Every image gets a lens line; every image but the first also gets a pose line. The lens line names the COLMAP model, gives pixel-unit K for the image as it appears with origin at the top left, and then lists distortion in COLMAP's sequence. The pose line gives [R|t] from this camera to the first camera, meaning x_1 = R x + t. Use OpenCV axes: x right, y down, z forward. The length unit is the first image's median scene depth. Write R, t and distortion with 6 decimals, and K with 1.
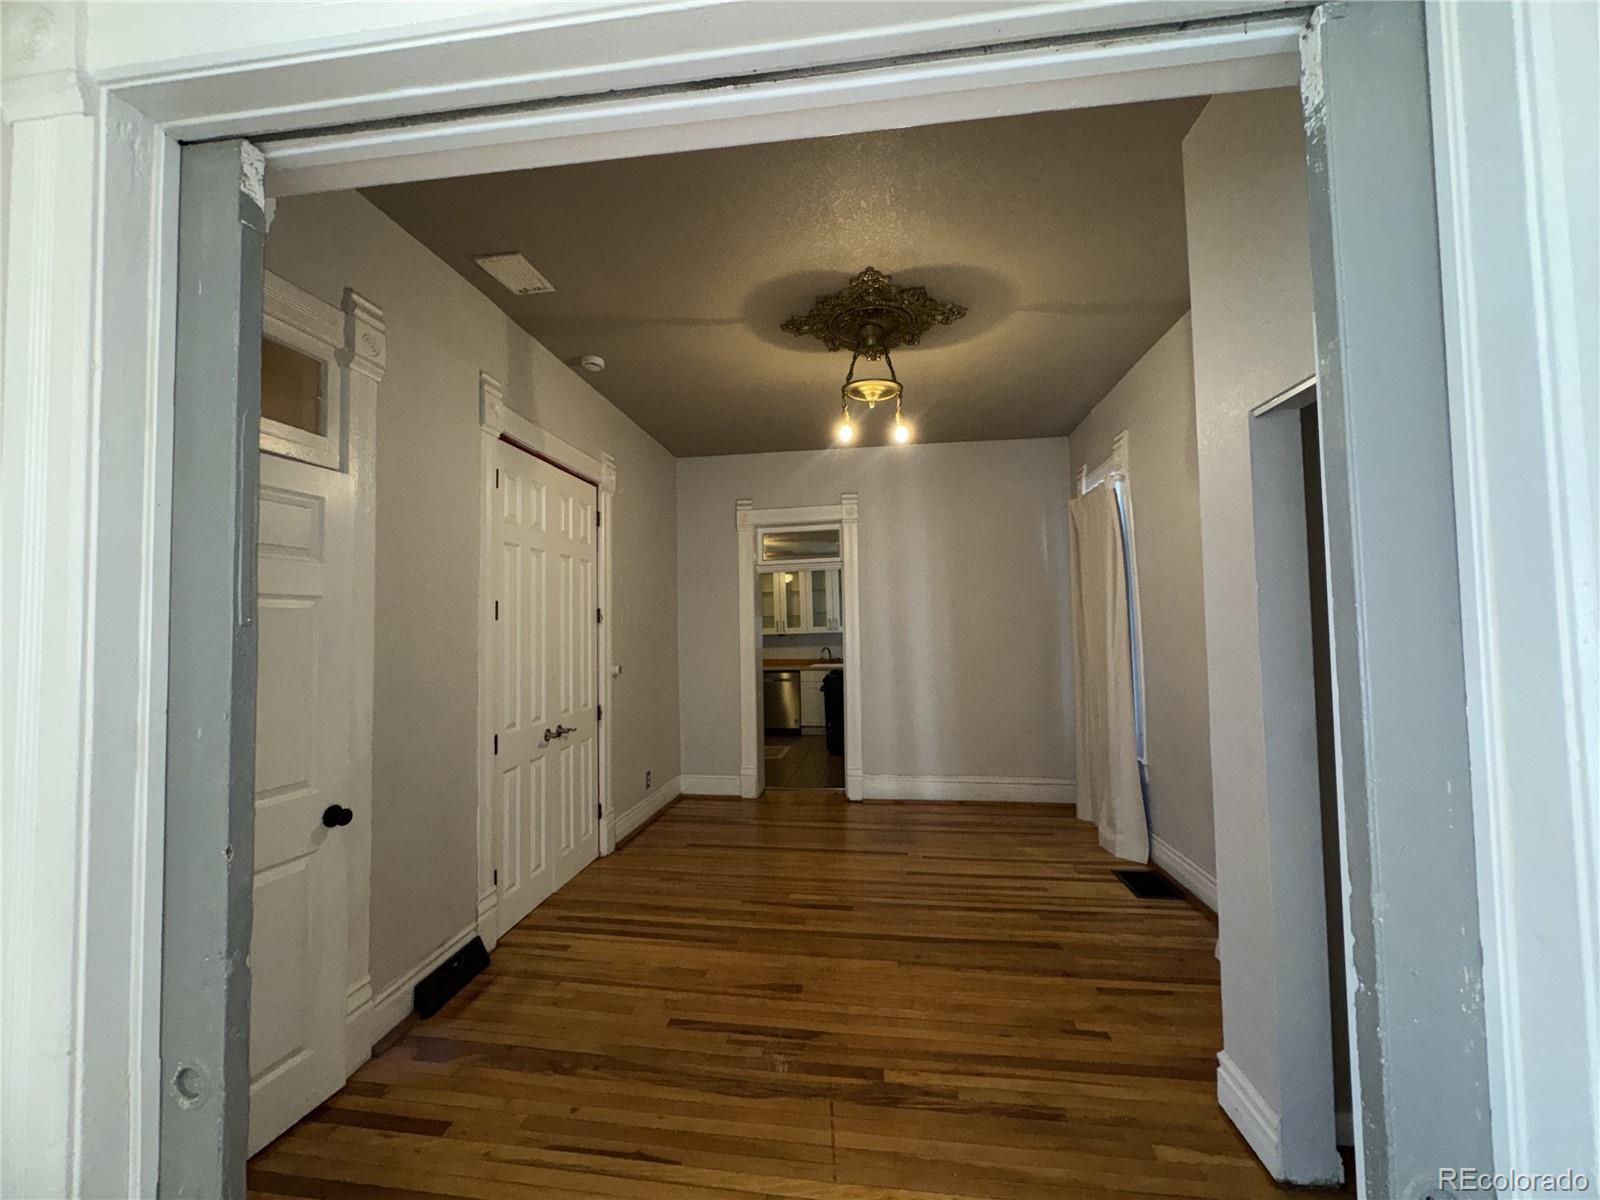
lens RADIAL K [[632.7, 0, 796.7], [0, 632.7, 599.8], [0, 0, 1]] dist [-0.001836, -0.000202]
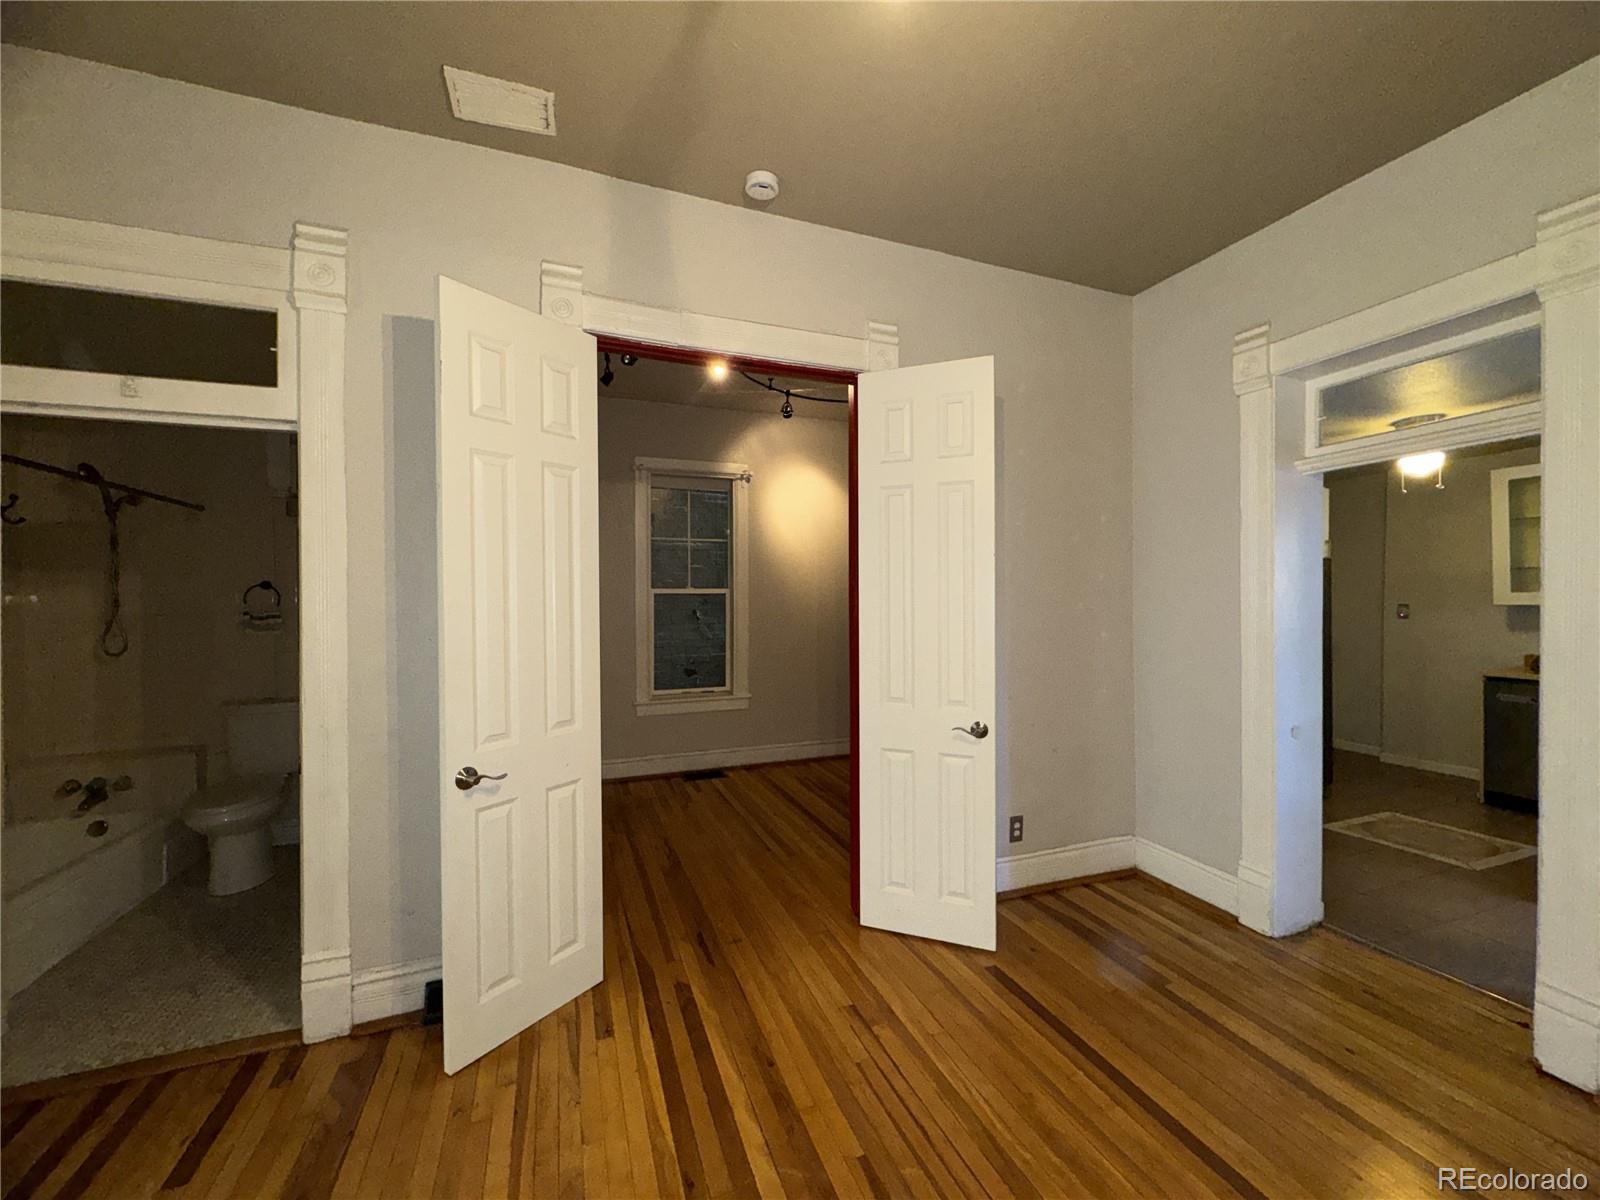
lens RADIAL K [[632.7, 0, 796.7], [0, 632.7, 599.8], [0, 0, 1]] dist [-0.001836, -0.000202]
pose [[0.481292, 0.016766, -0.876400, 0.326544], [0.032857, 0.998769, 0.037151, 0.039729], [0.875945, -0.046677, 0.480148, 0.806922]]
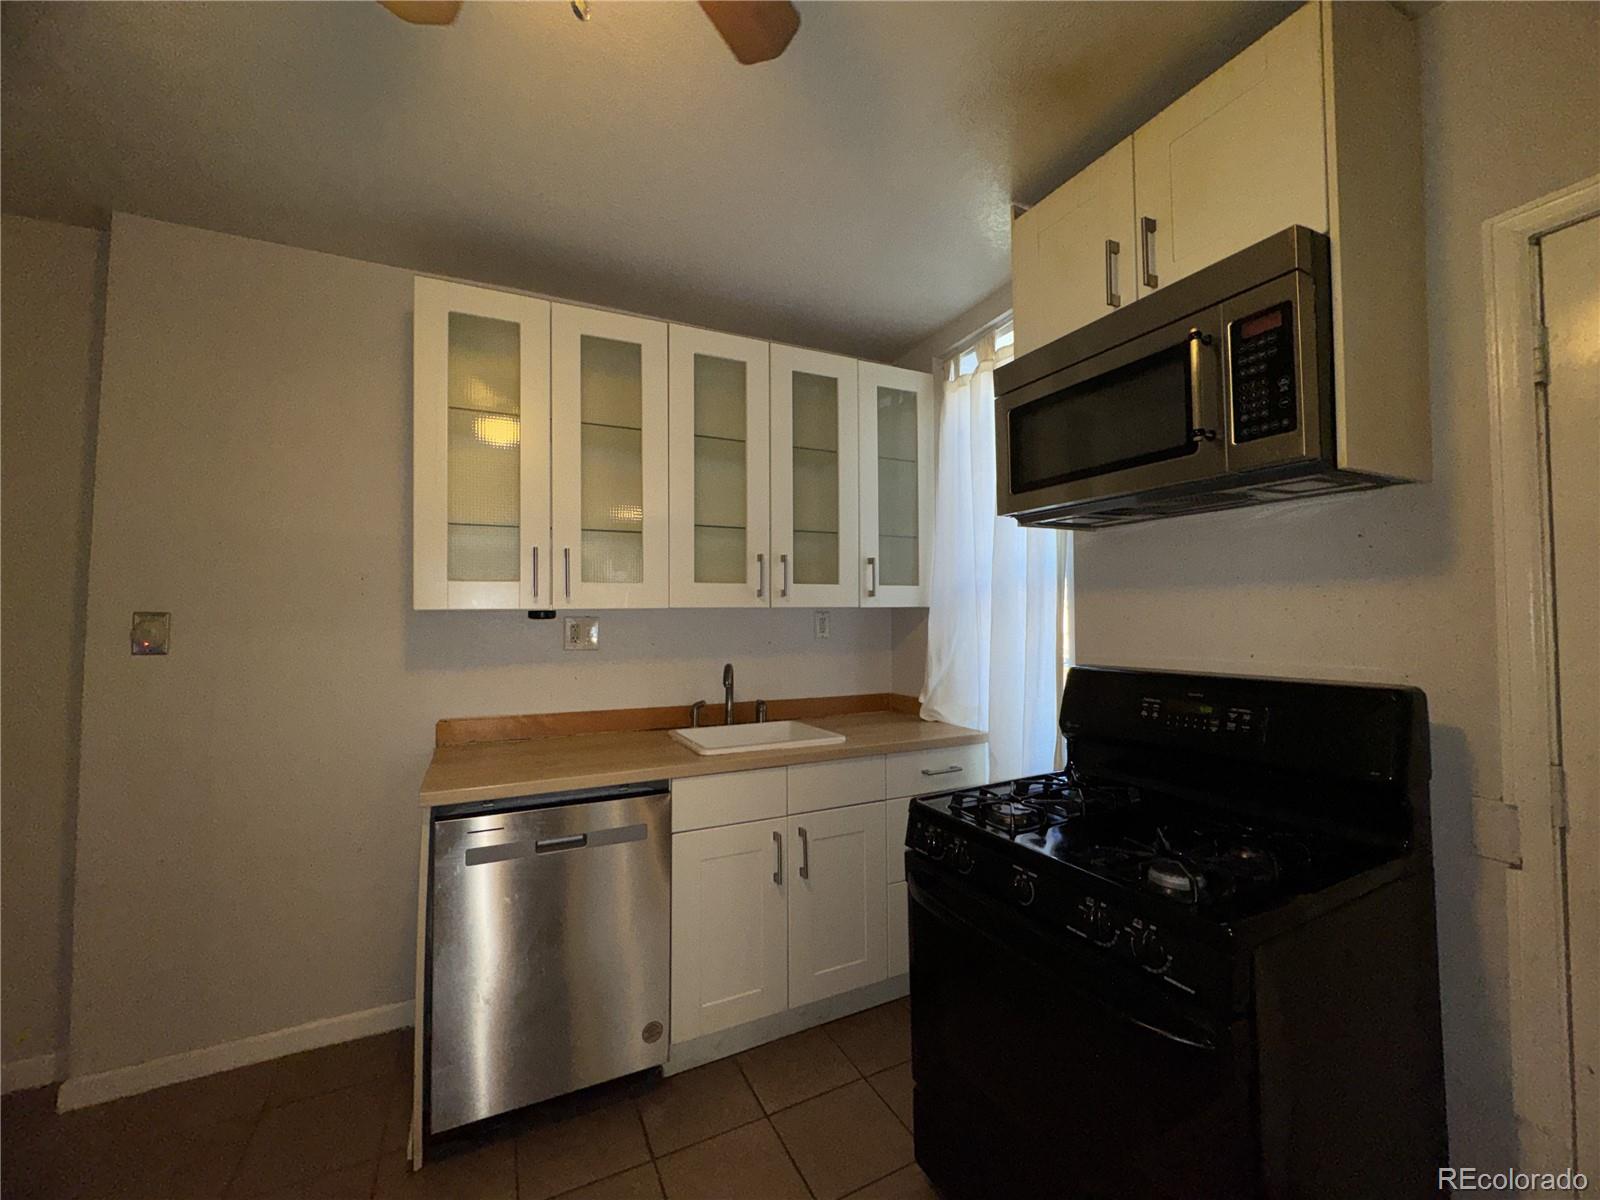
lens RADIAL K [[632.7, 0, 796.7], [0, 632.7, 599.8], [0, 0, 1]] dist [-0.001836, -0.000202]
pose [[0.828464, 0.024596, 0.559502, -0.230399], [-0.027918, 0.999607, -0.002604, 0.145783], [-0.559346, -0.013463, 0.828825, 2.298370]]
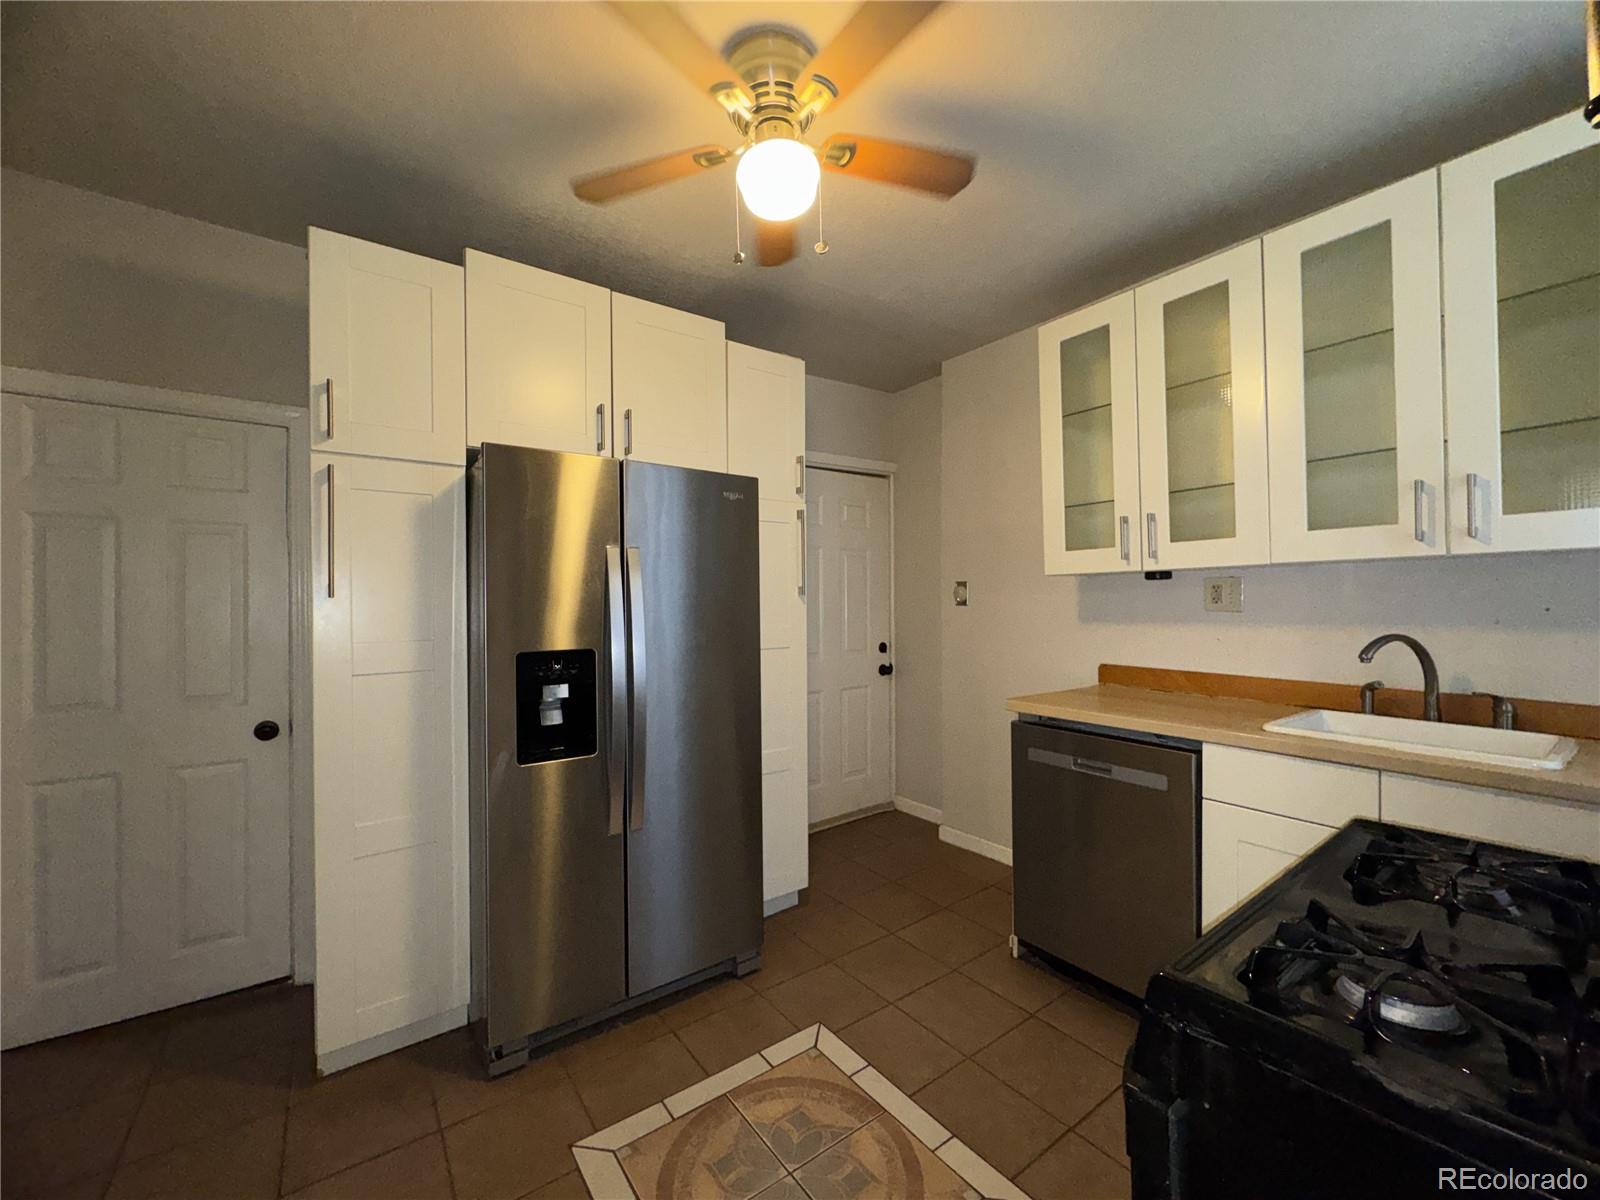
lens RADIAL K [[645.4, 0, 790.6], [0, 645.4, 598.8], [0, 0, 1]] dist [-0.001304, -0.000247]
pose [[0.692202, 0.006600, -0.721674, 0.178007], [0.025314, 0.999121, 0.033417, 0.158967], [0.721260, -0.041400, 0.691426, 2.186449]]
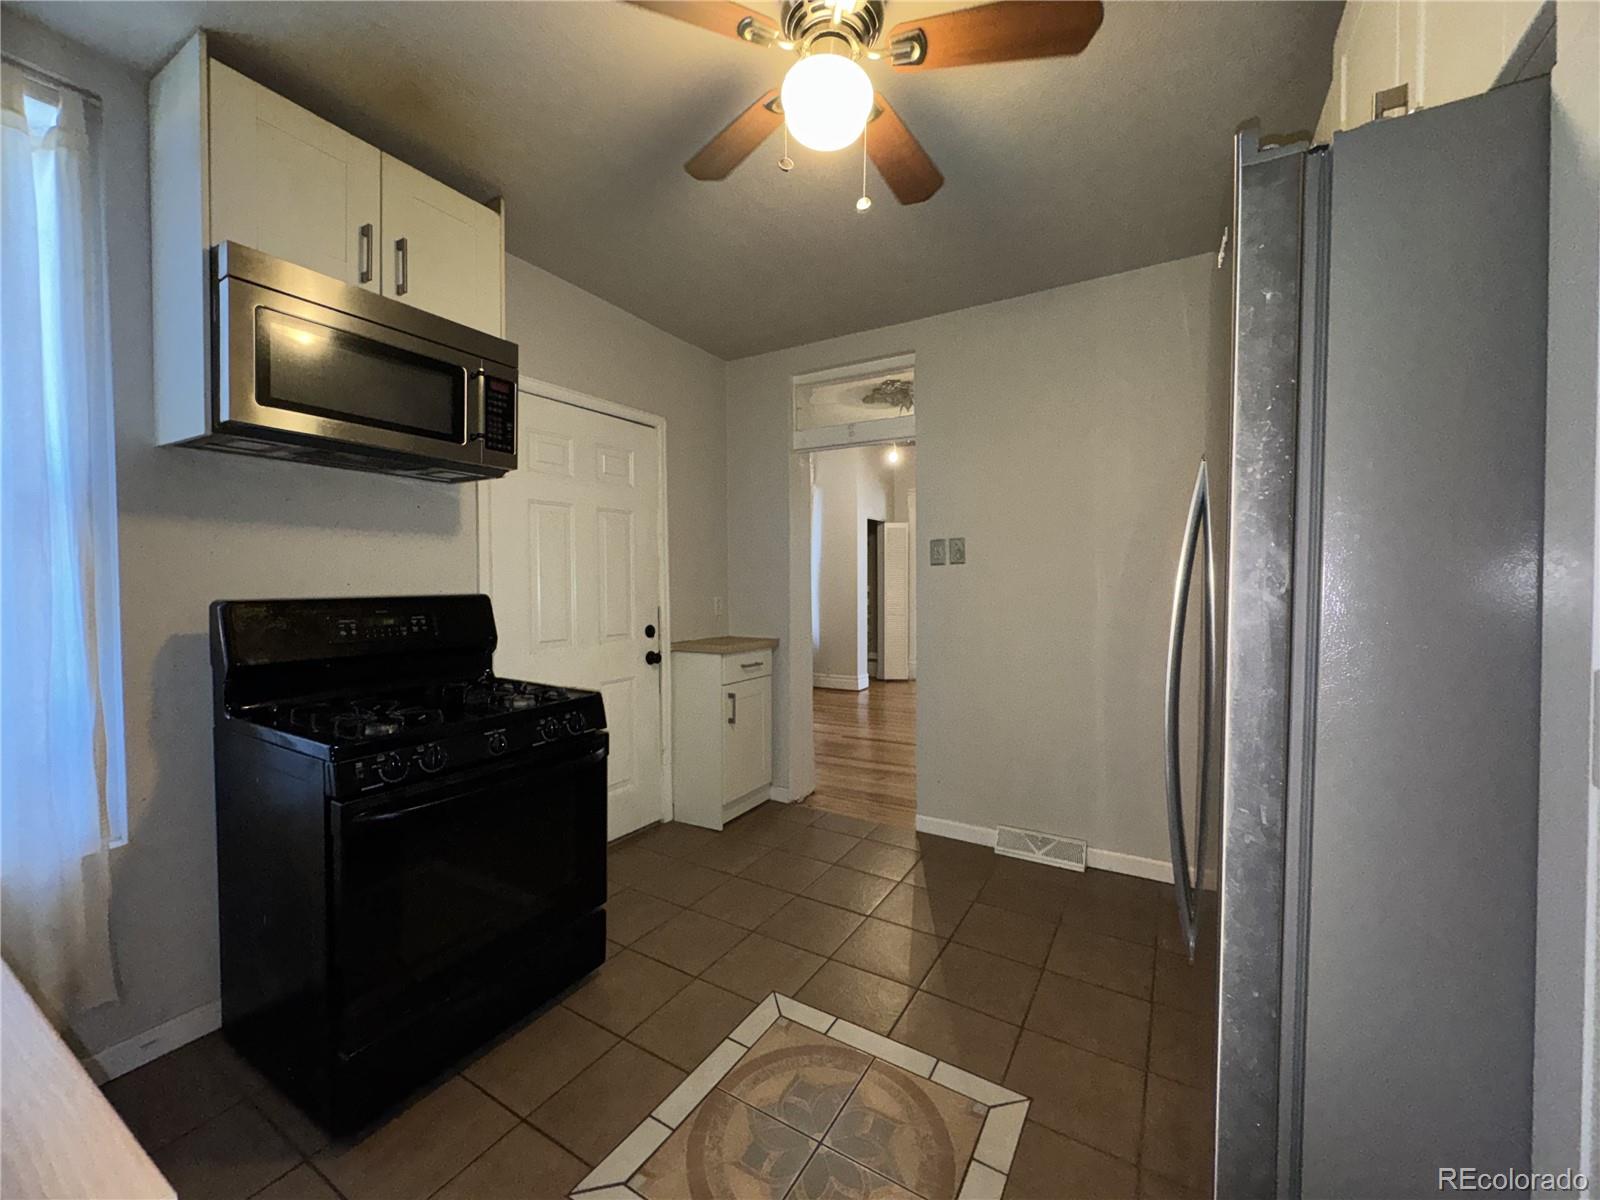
lens RADIAL K [[632.7, 0, 796.7], [0, 632.7, 599.8], [0, 0, 1]] dist [-0.001836, -0.000202]
pose [[-0.916672, 0.002671, 0.399632, -0.343185], [-0.002405, 0.999923, -0.012200, 0.204085], [-0.399634, -0.012145, -0.916594, 2.950921]]
